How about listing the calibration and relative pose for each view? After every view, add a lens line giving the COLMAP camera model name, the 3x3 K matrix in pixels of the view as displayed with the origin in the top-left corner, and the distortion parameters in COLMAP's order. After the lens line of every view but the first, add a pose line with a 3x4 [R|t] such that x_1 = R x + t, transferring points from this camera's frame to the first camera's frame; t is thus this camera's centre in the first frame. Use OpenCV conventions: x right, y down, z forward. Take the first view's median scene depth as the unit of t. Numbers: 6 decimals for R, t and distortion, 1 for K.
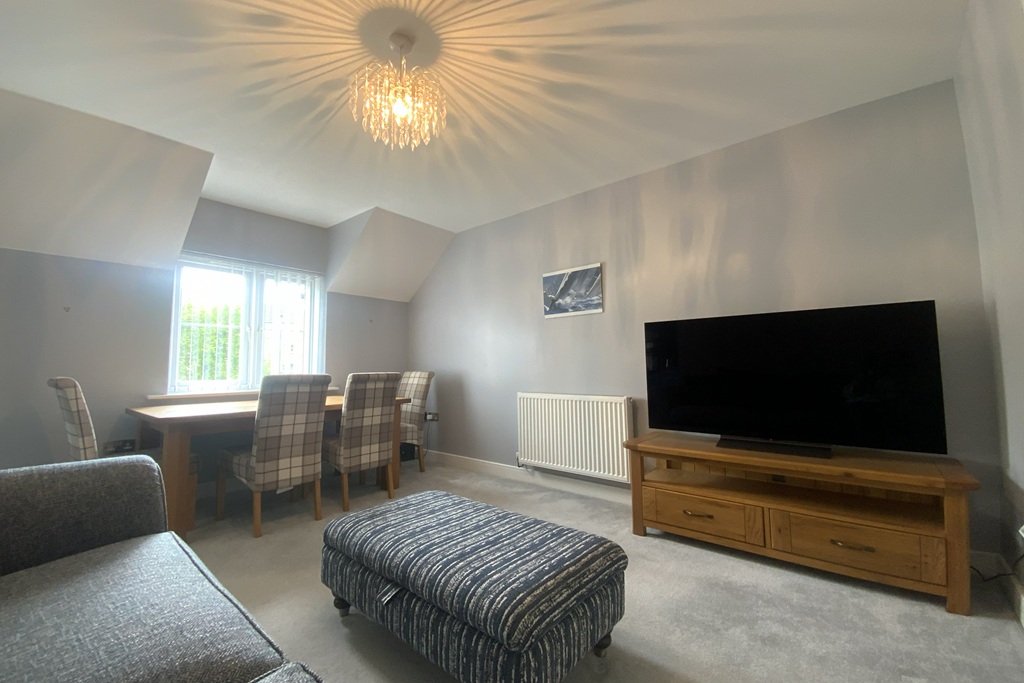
lens RADIAL K [[412.0, 0, 519.6], [0, 412.0, 334.3], [0, 0, 1]] dist [0.006571, -0.009389]
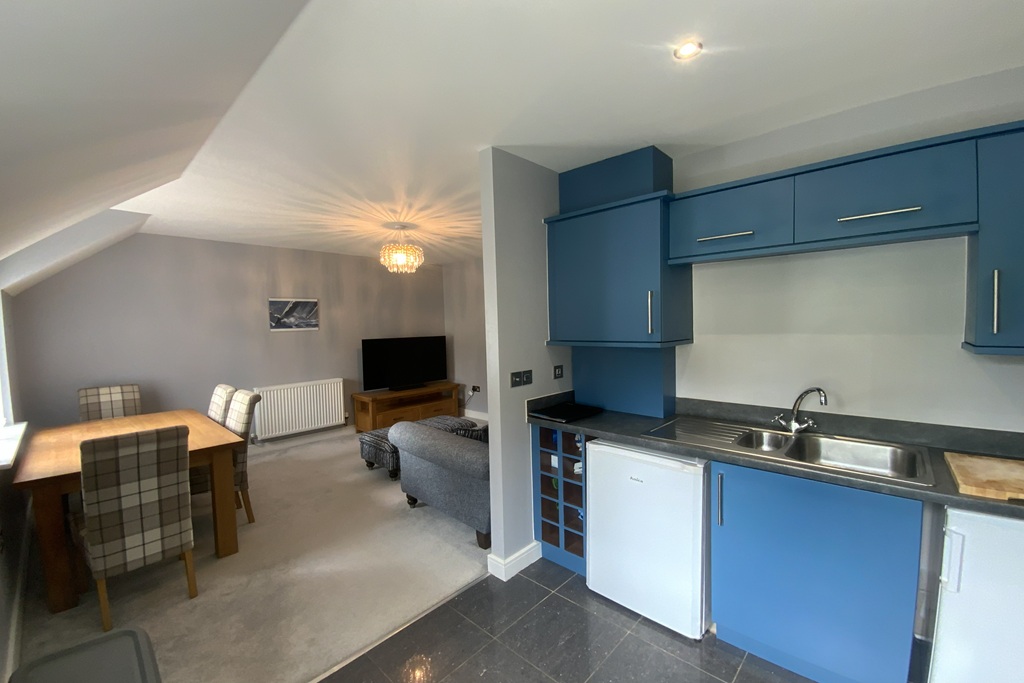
lens RADIAL K [[412.0, 0, 518.1], [0, 412.0, 340.5], [0, 0, 1]] dist [0.006571, -0.009389]
pose [[0.044438, -0.030169, 0.998557, -1.336117], [-0.060711, 0.997615, 0.032842, -0.108173], [-0.997166, -0.062082, 0.042500, 0.124838]]
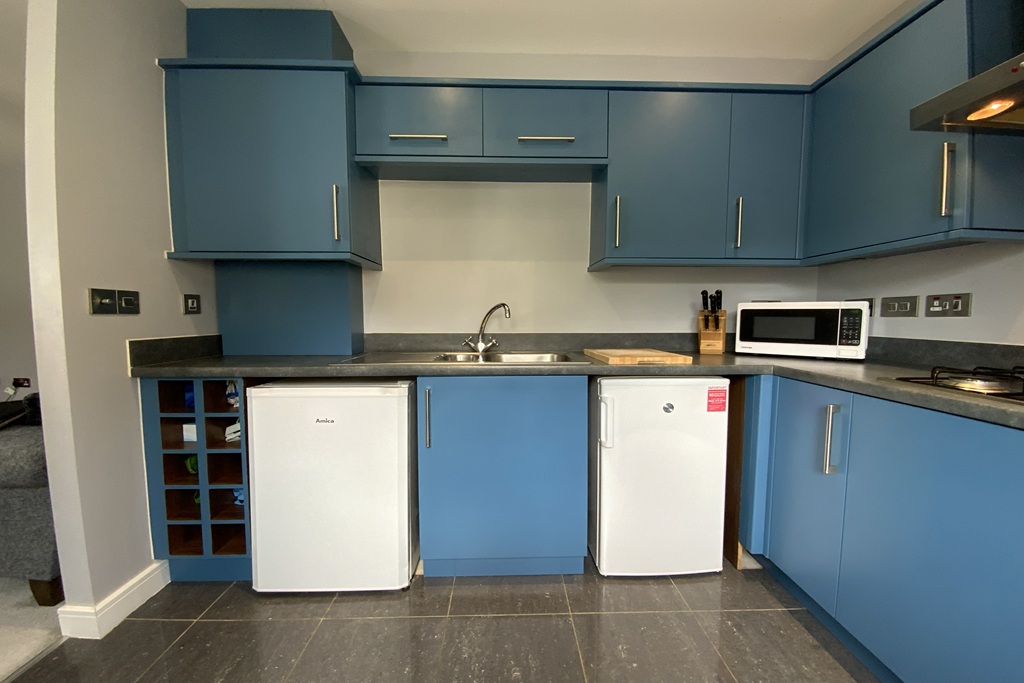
lens RADIAL K [[412.0, 0, 512.8], [0, 412.0, 343.8], [0, 0, 1]] dist [0.006571, -0.009389]
pose [[-0.661941, -0.035541, 0.748713, -1.214492], [-0.048929, 0.998794, 0.004155, 0.006801], [-0.747958, -0.033883, -0.662881, 0.118153]]
